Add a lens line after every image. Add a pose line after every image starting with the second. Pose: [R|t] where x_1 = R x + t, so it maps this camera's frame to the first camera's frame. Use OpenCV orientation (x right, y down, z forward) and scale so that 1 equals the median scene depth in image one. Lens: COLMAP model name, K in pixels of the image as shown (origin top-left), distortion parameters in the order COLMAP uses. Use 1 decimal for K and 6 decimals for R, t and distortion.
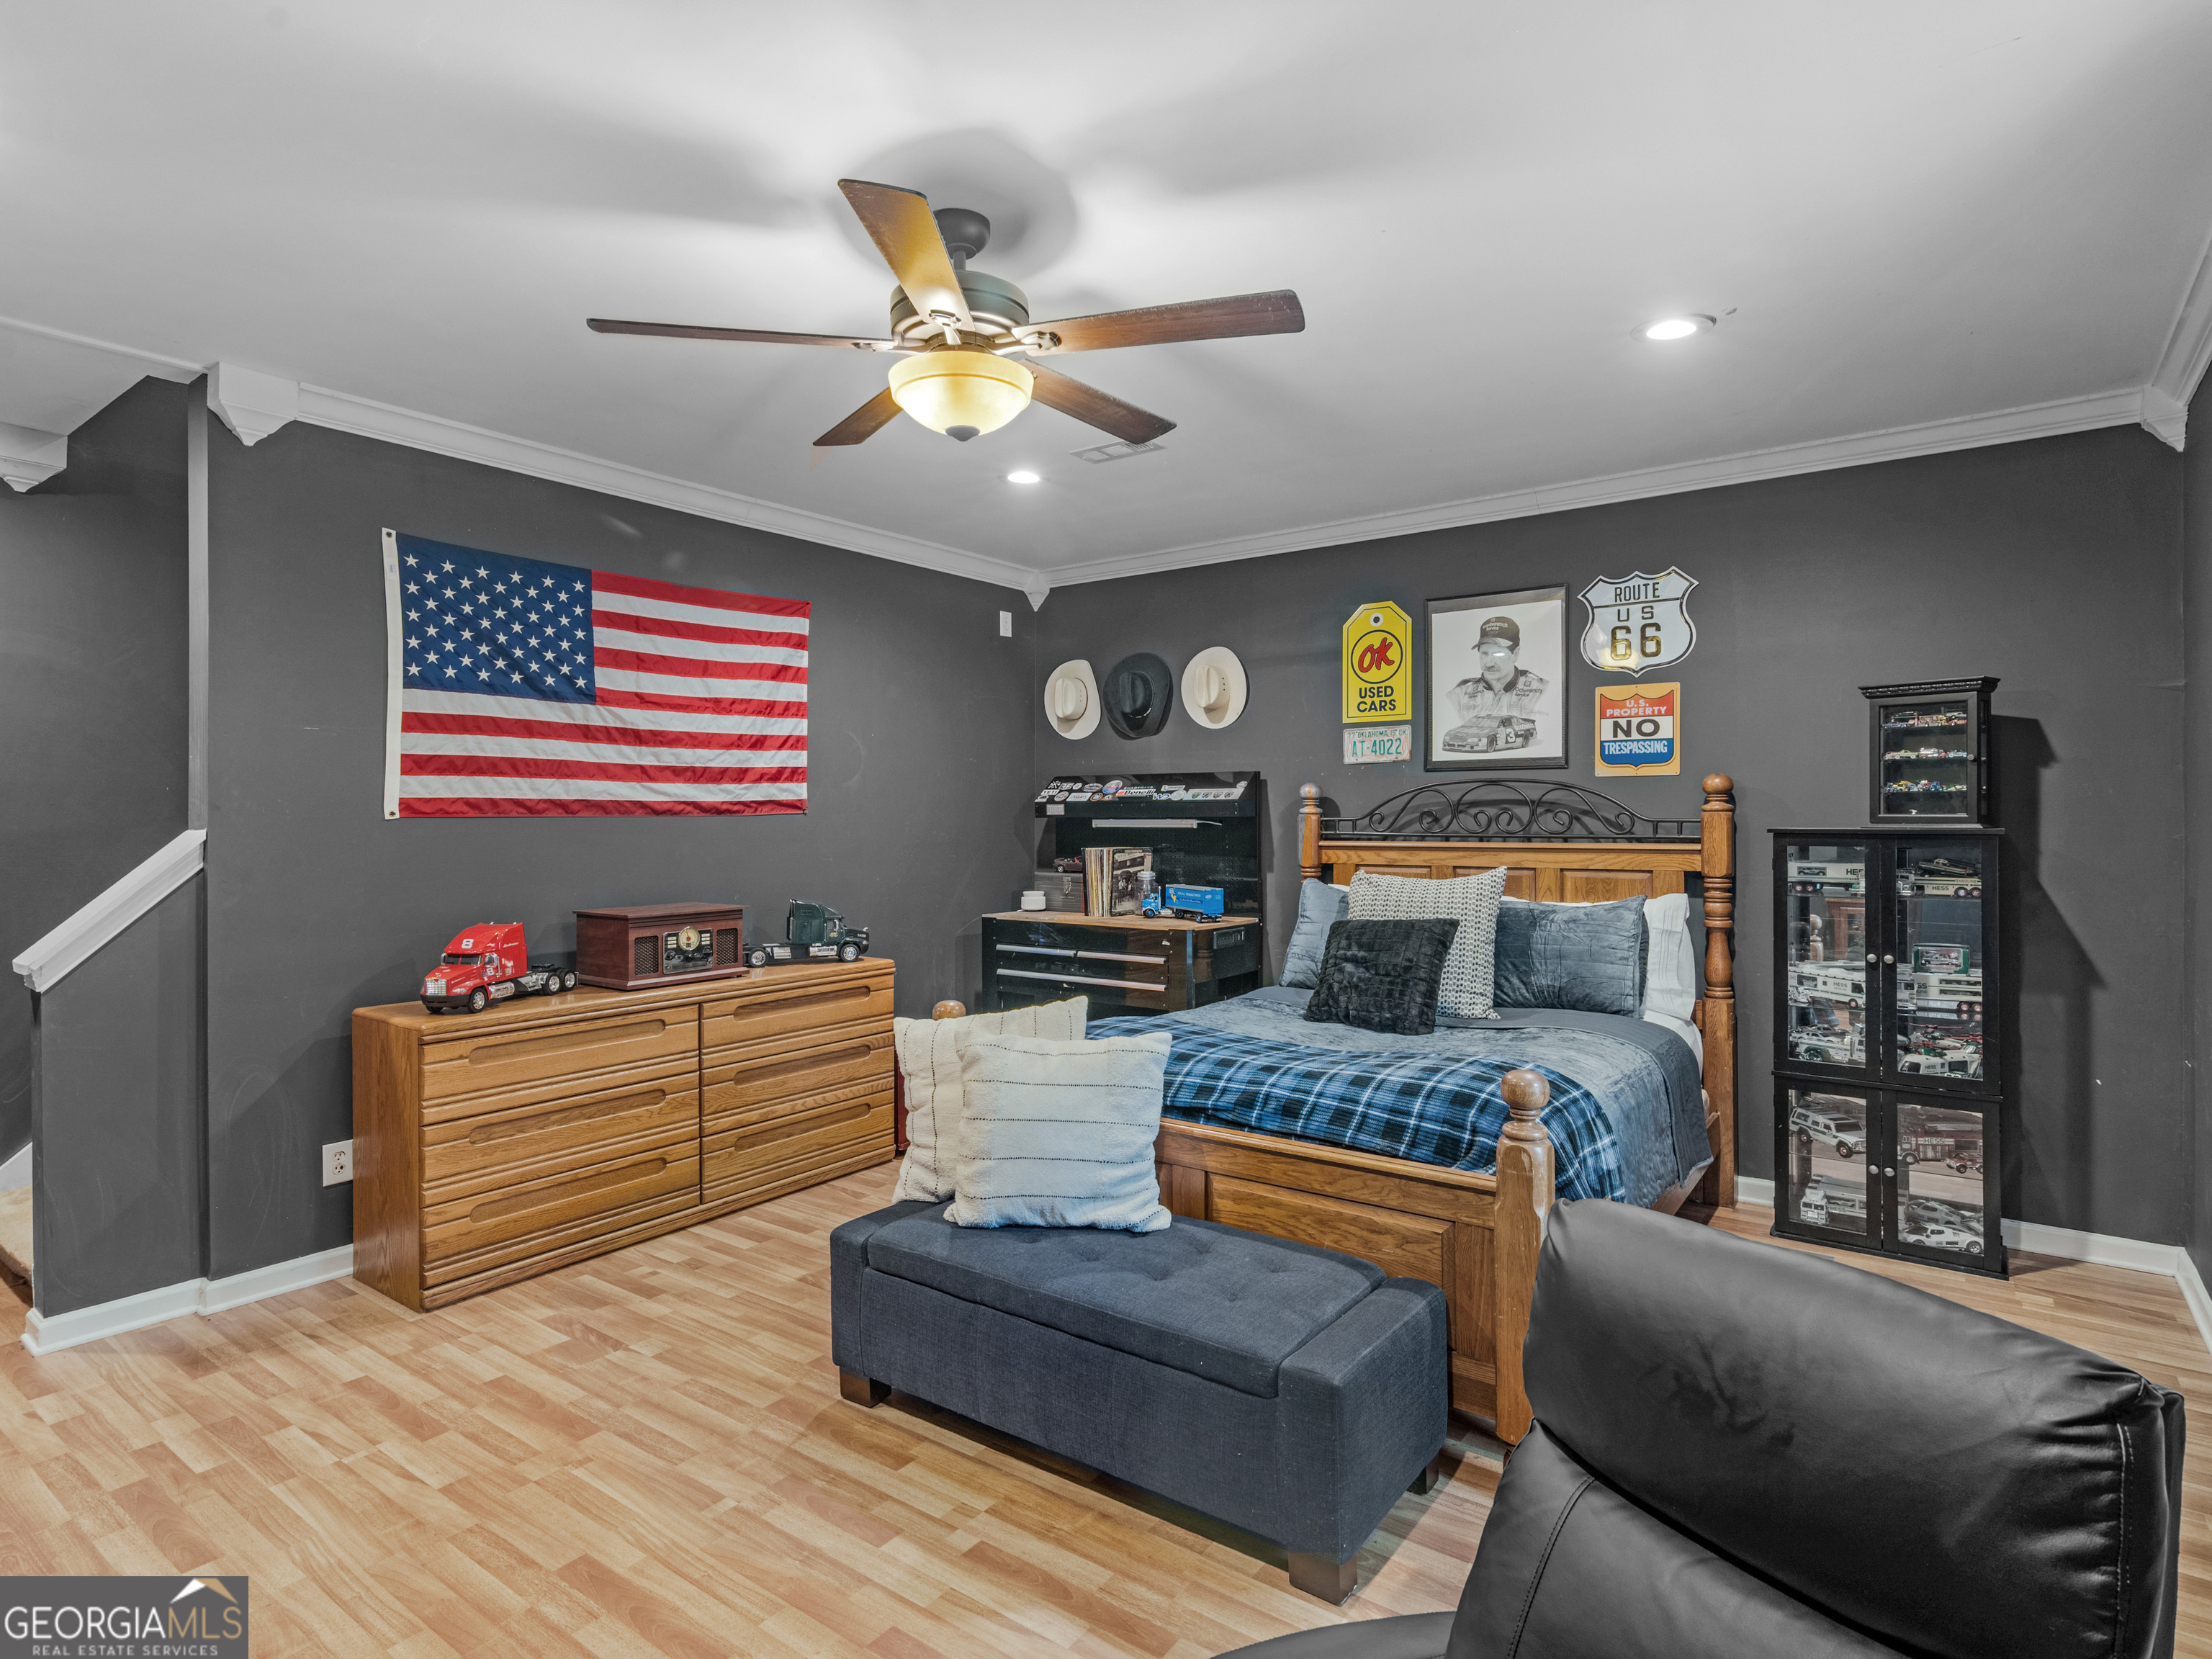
lens RADIAL K [[1145.3, 0, 1114.9], [0, 1145.3, 821.0], [0, 0, 1]] dist [0.001533, -0.002567]
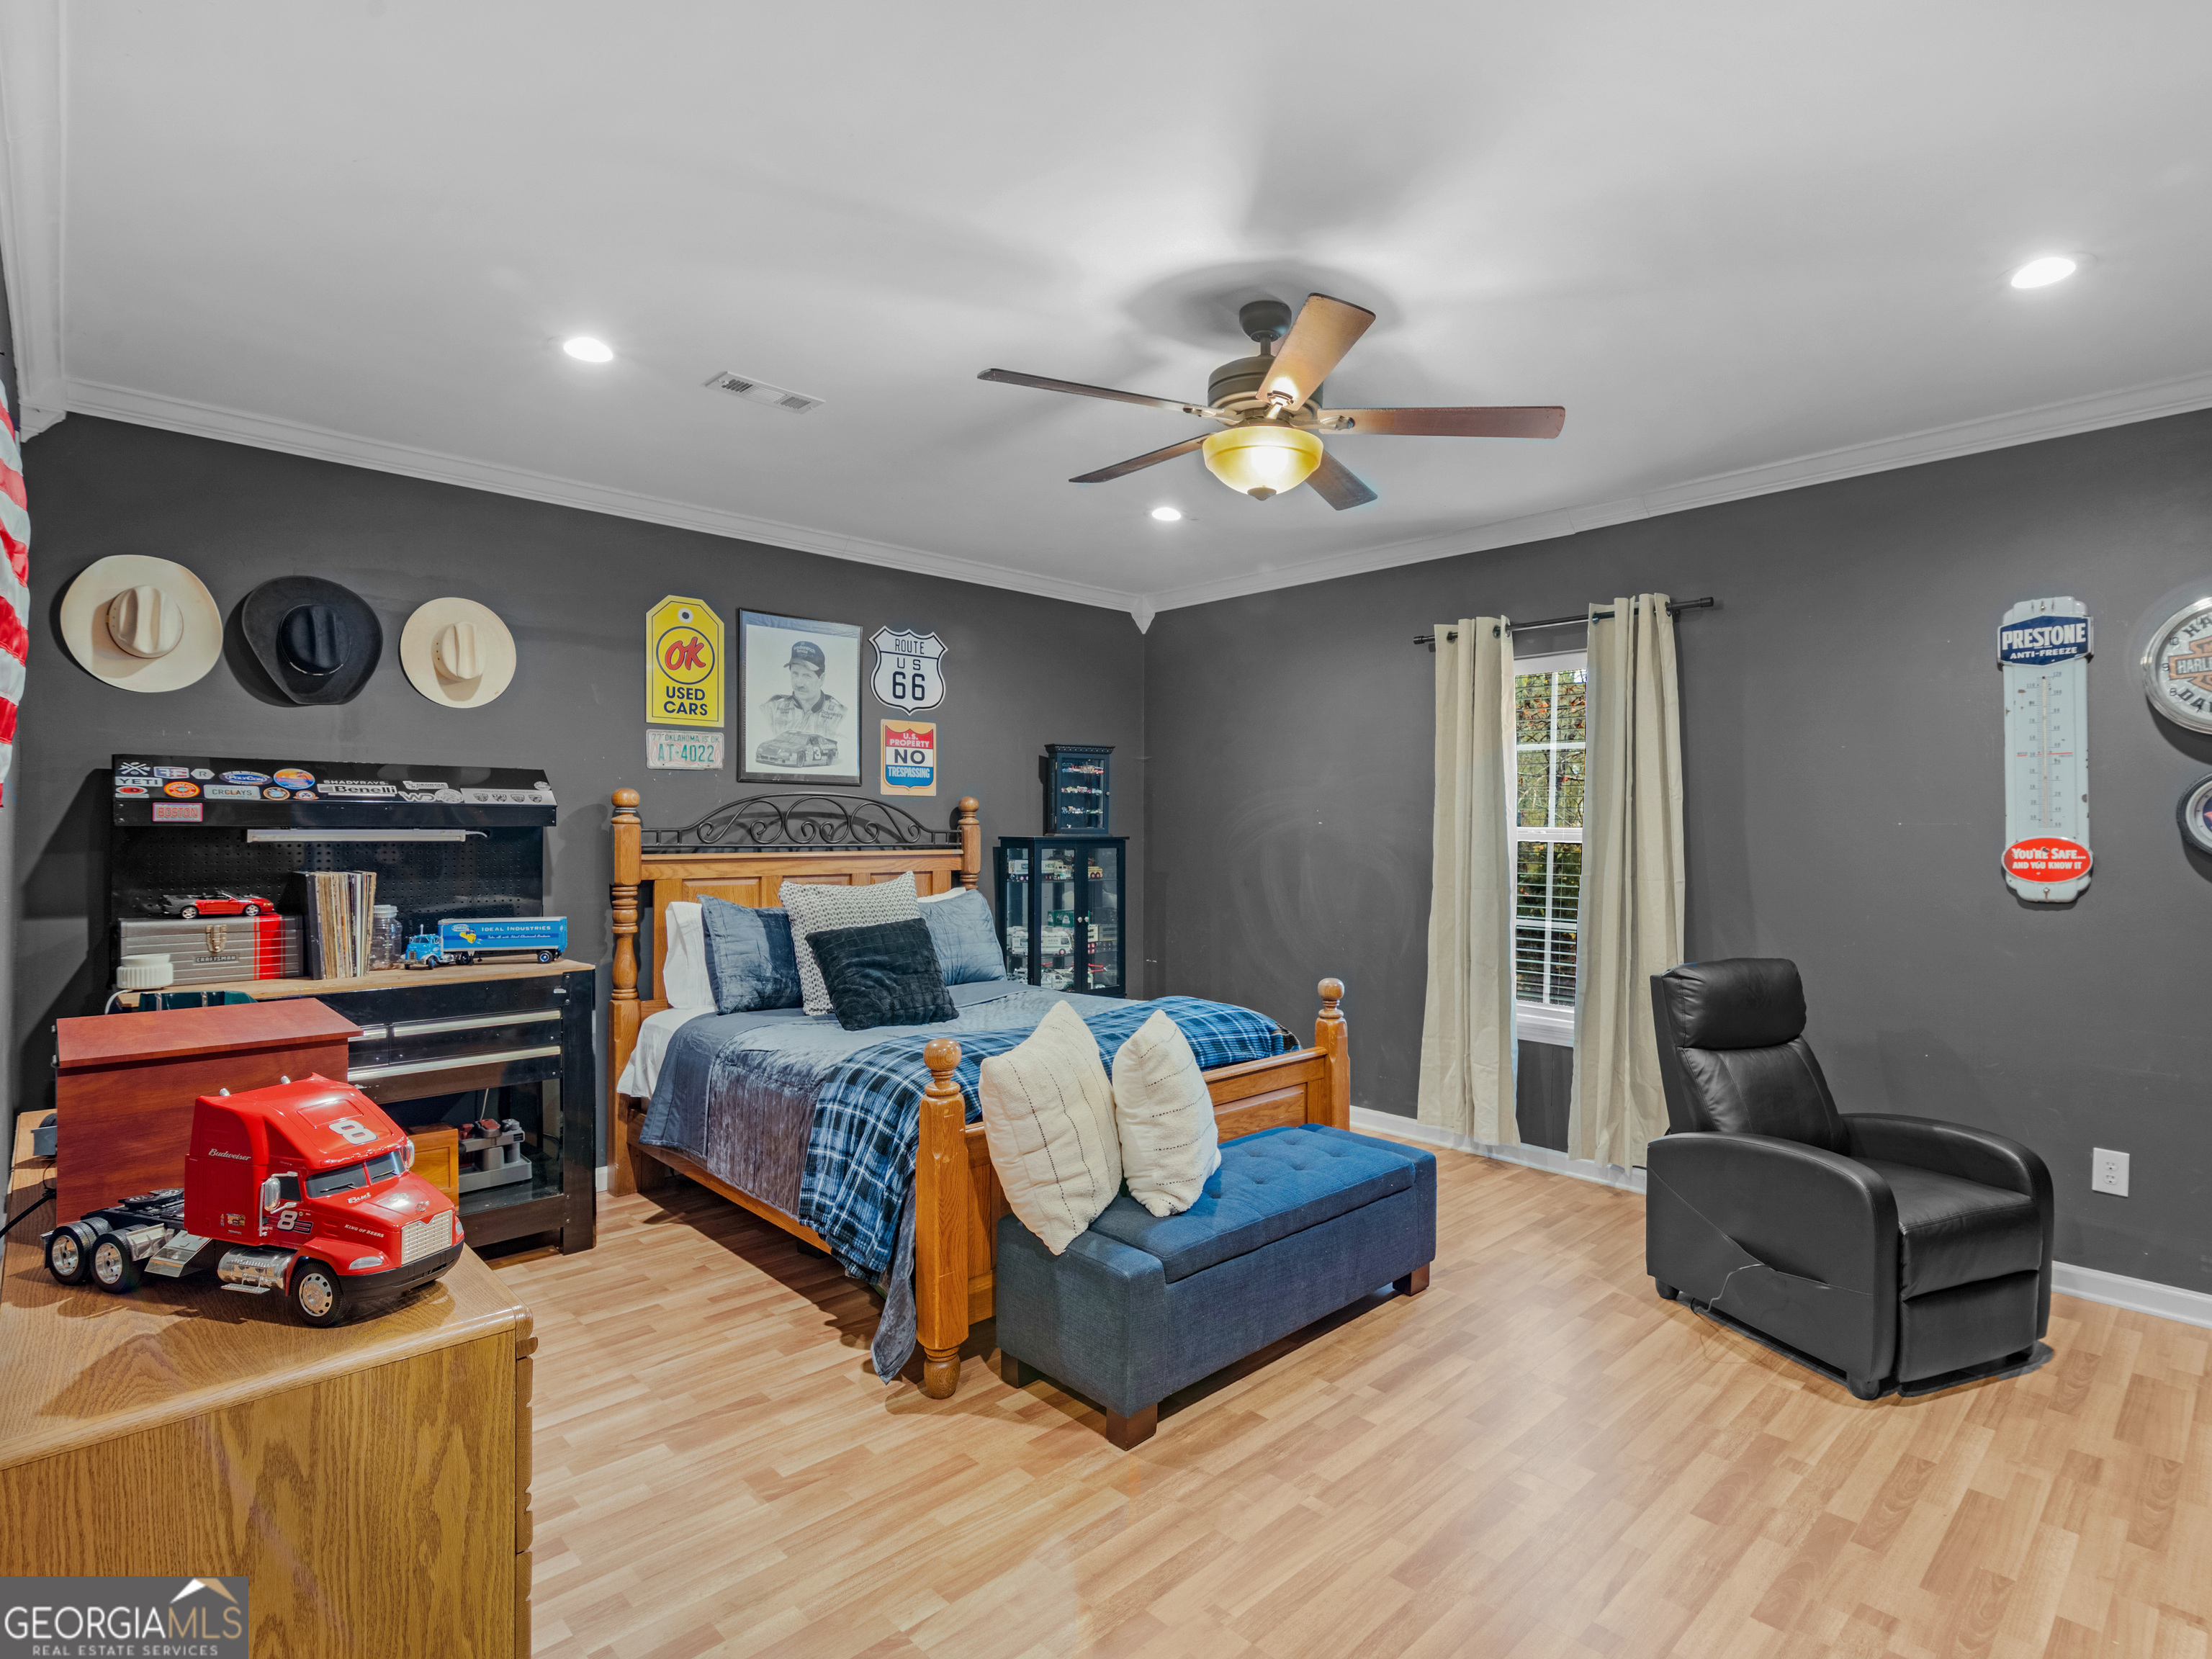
lens RADIAL K [[1262.7, 0, 1118.3], [0, 1262.7, 840.6], [0, 0, 1]] dist [-0.002560, -0.001849]
pose [[0.128215, -0.006154, 0.991727, -0.793876], [-0.000090, 0.999981, 0.006217, 0.000678], [-0.991746, -0.000886, 0.128212, 0.554898]]
